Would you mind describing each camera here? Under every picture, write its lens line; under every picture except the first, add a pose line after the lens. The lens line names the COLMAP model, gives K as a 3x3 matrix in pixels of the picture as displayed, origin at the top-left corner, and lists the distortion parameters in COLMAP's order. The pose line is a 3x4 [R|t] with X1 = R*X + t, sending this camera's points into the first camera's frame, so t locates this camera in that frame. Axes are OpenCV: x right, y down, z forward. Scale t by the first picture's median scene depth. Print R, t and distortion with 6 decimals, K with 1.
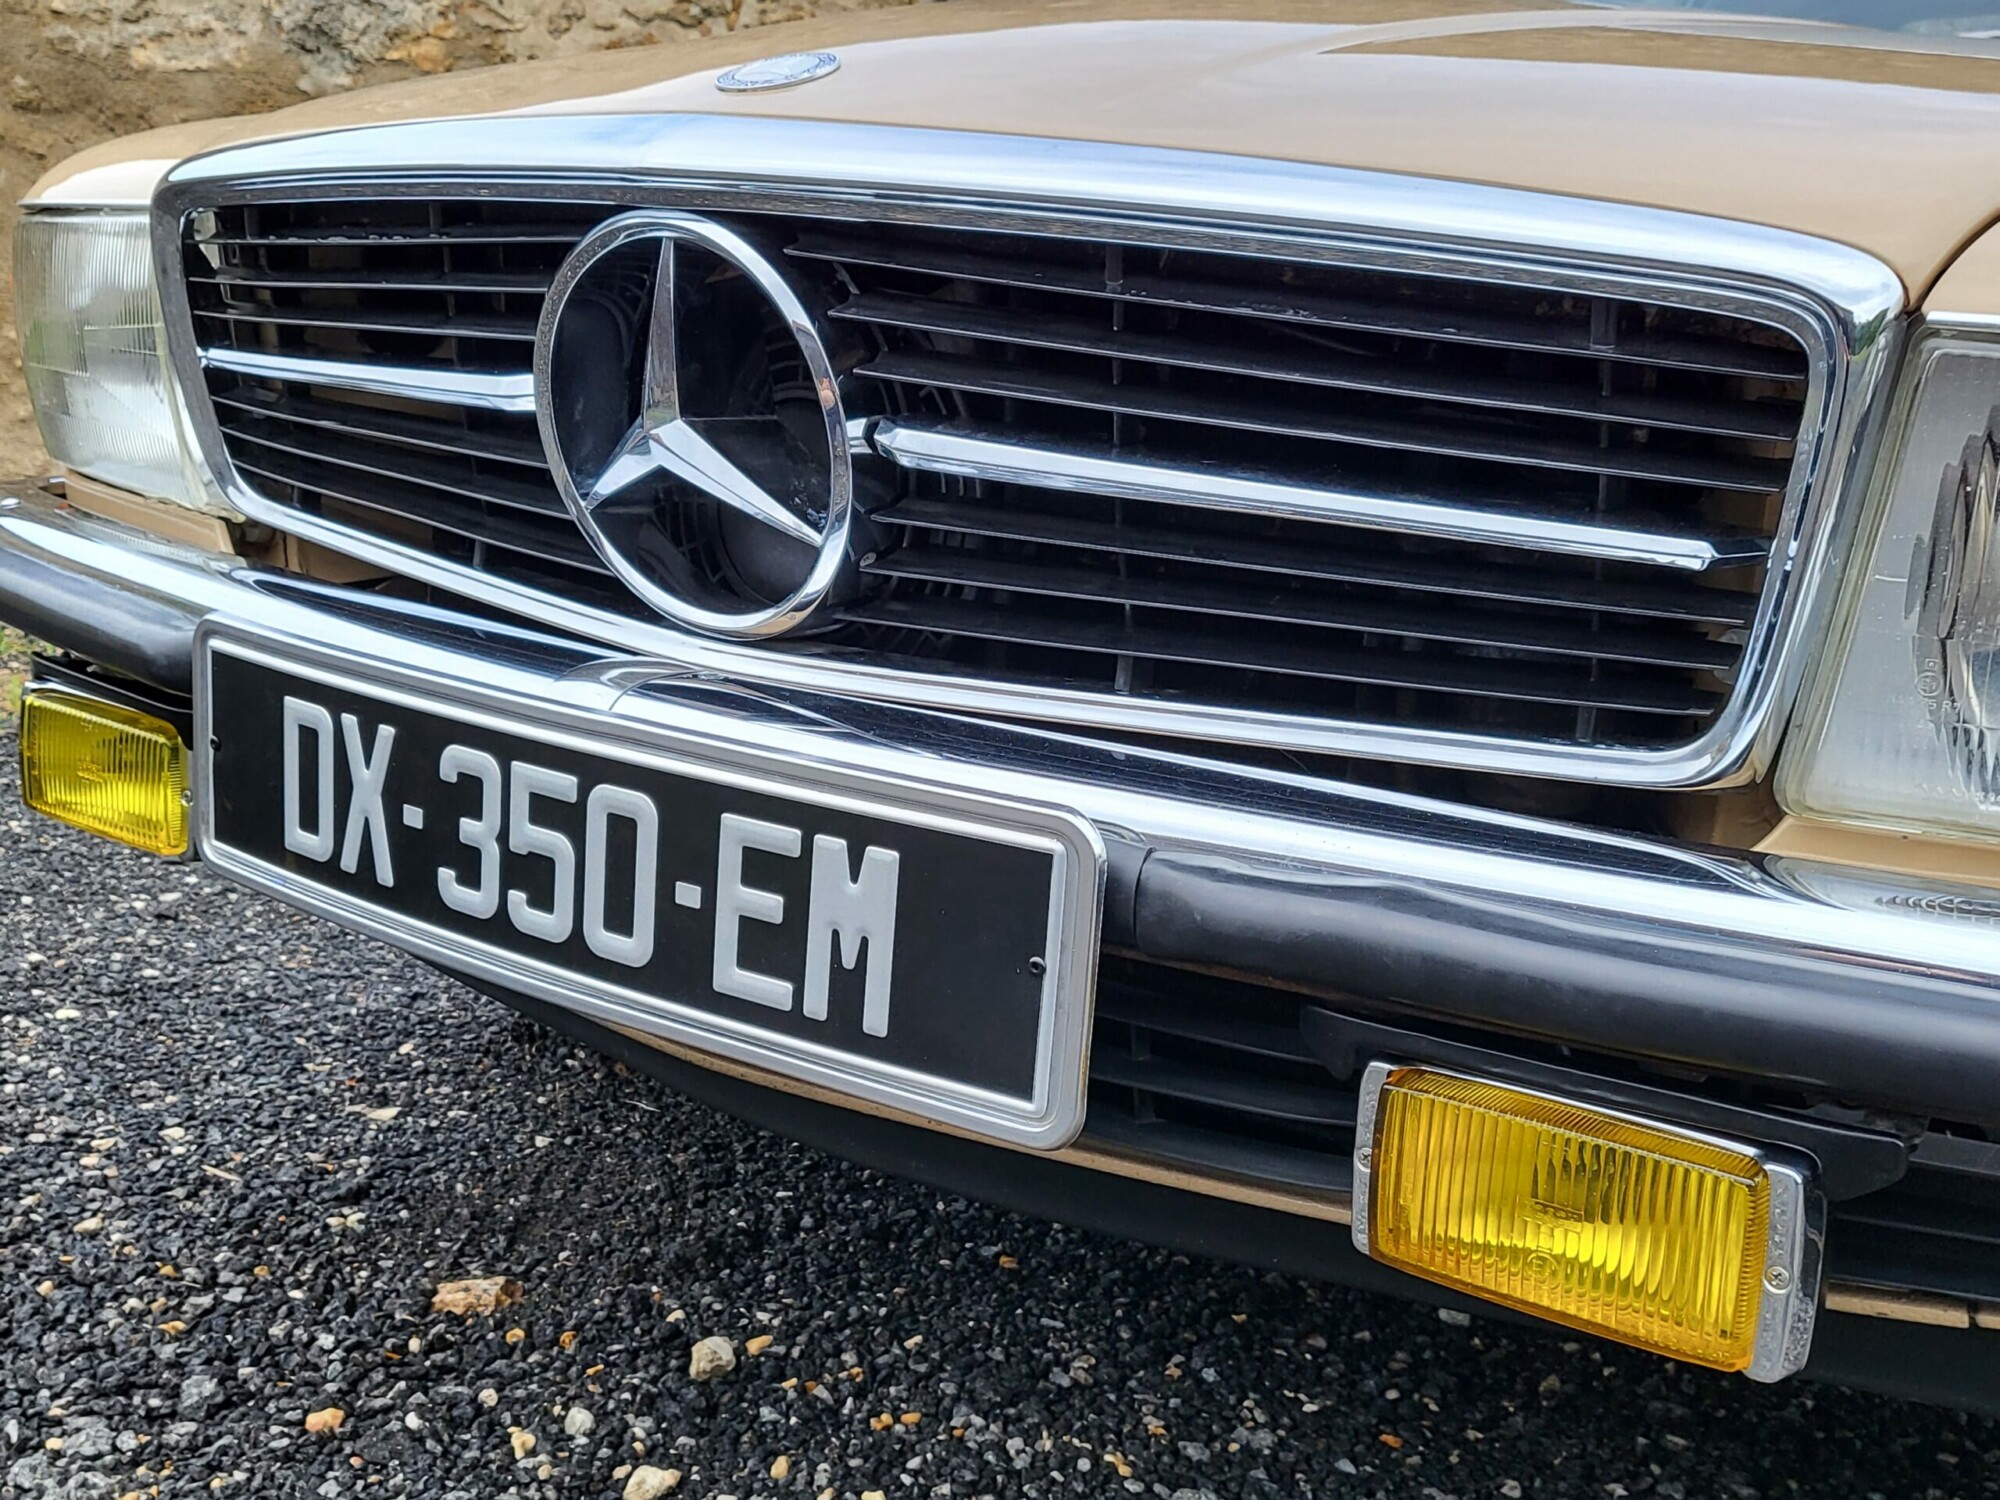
lens RADIAL K [[2337.7, 0, 979.6], [0, 2337.7, 725.7], [0, 0, 1]] dist [-0.004719, 0.000000]
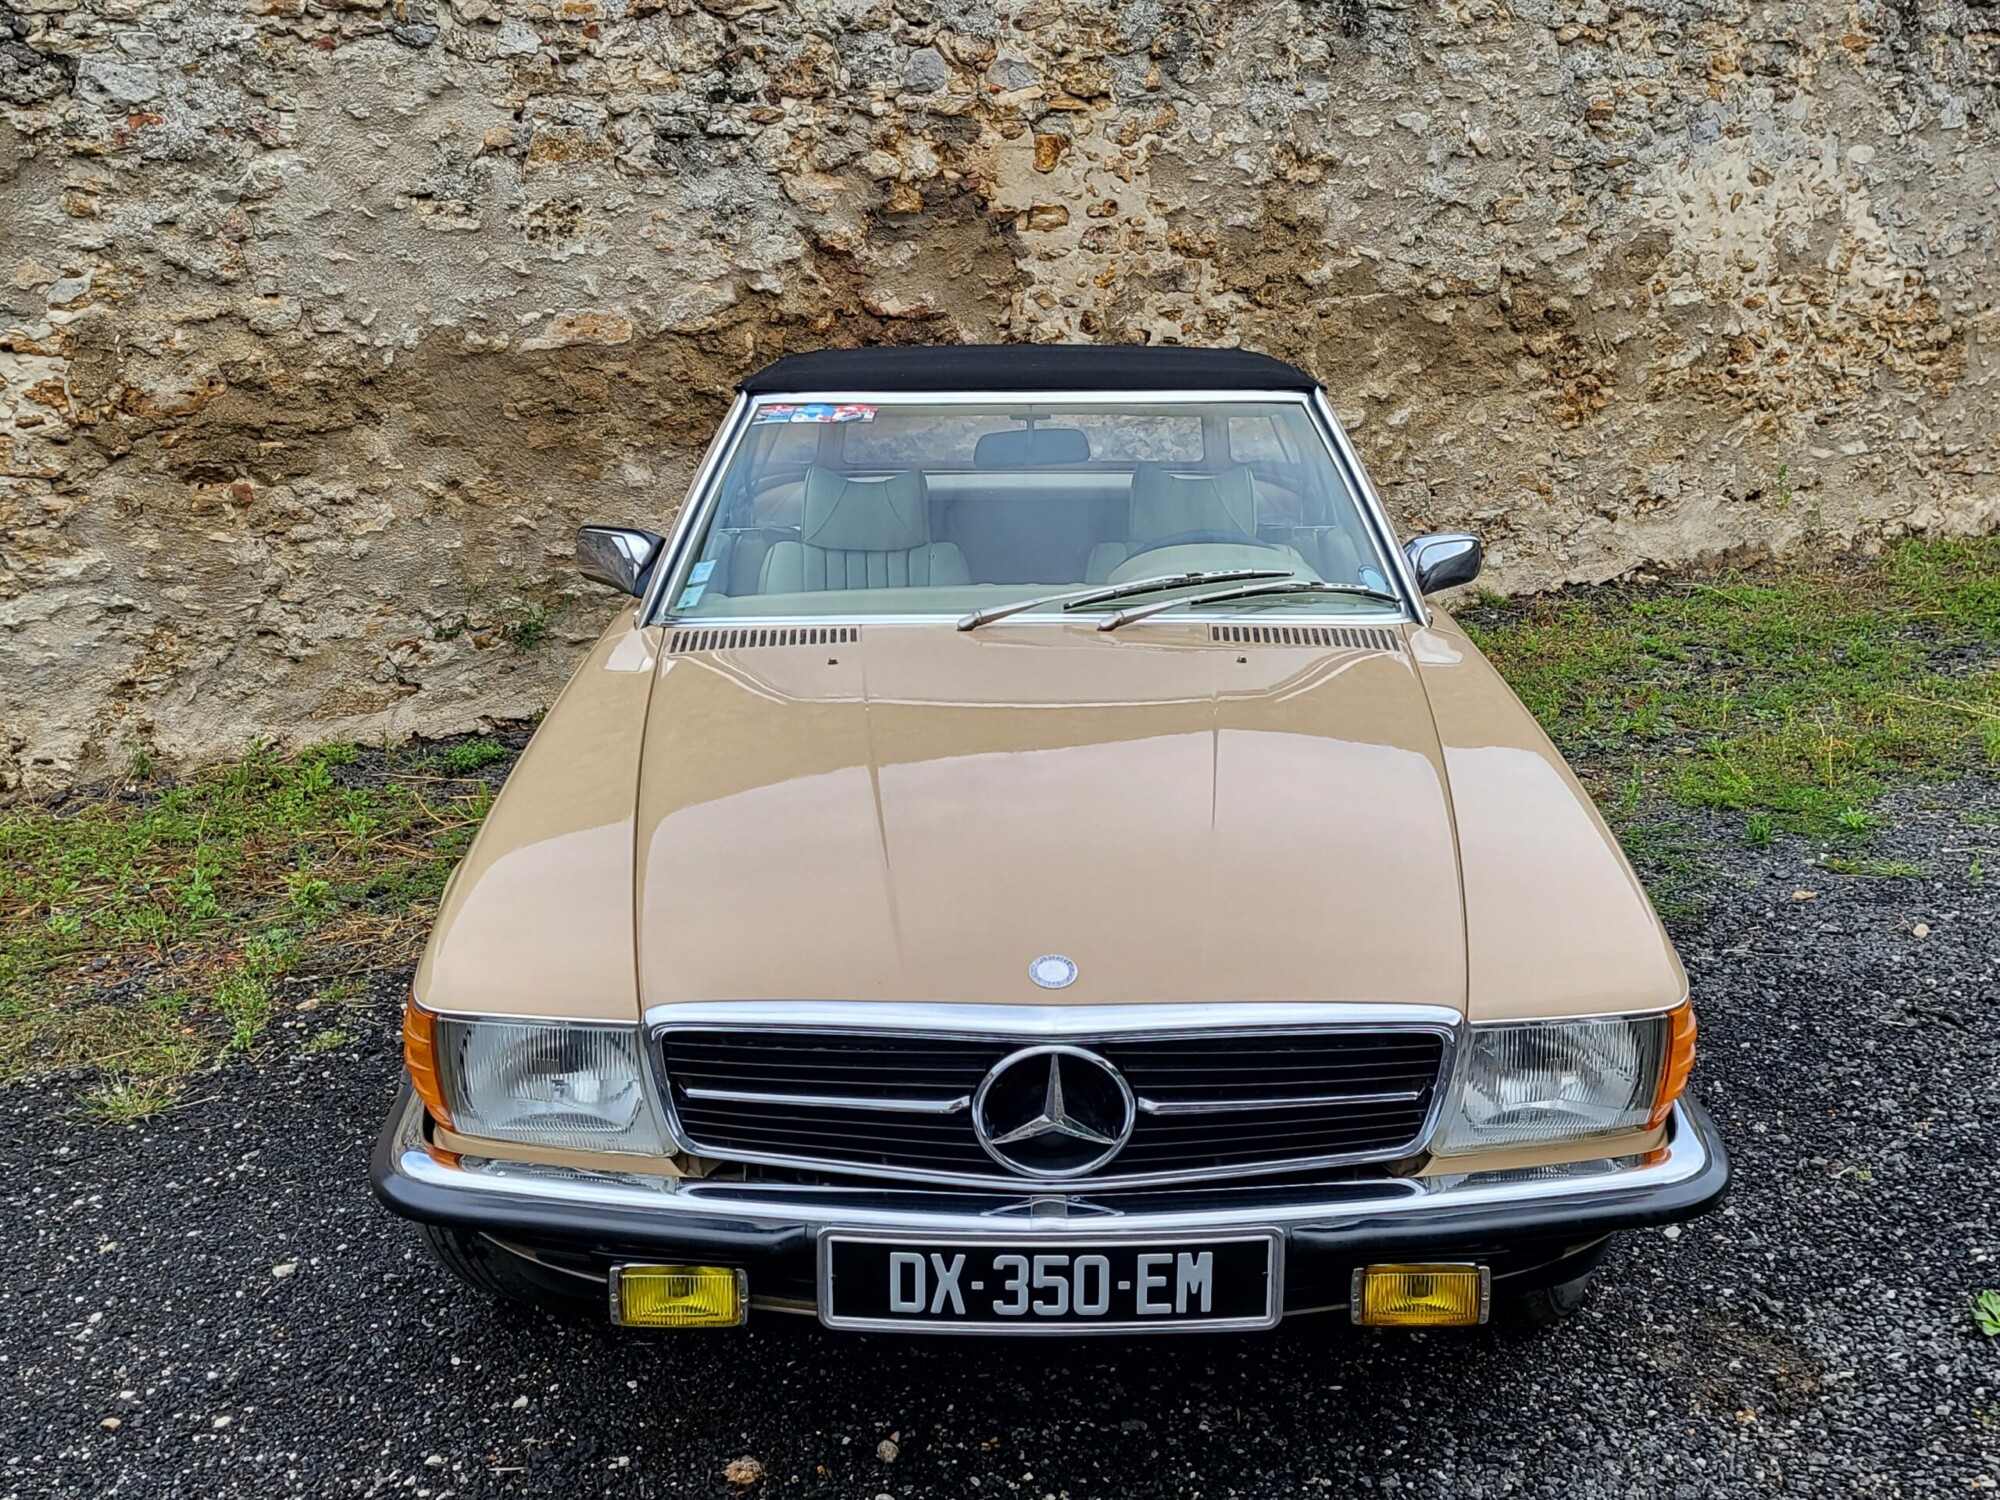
lens RADIAL K [[2337.7, 0, 1000.8], [0, 2337.7, 752.6], [0, 0, 1]] dist [-0.004719, 0.000000]
pose [[0.800279, -0.216709, 0.559098, -1.541677], [0.167648, 0.976088, 0.138369, -0.889605], [-0.575714, -0.017002, 0.817474, -1.108019]]
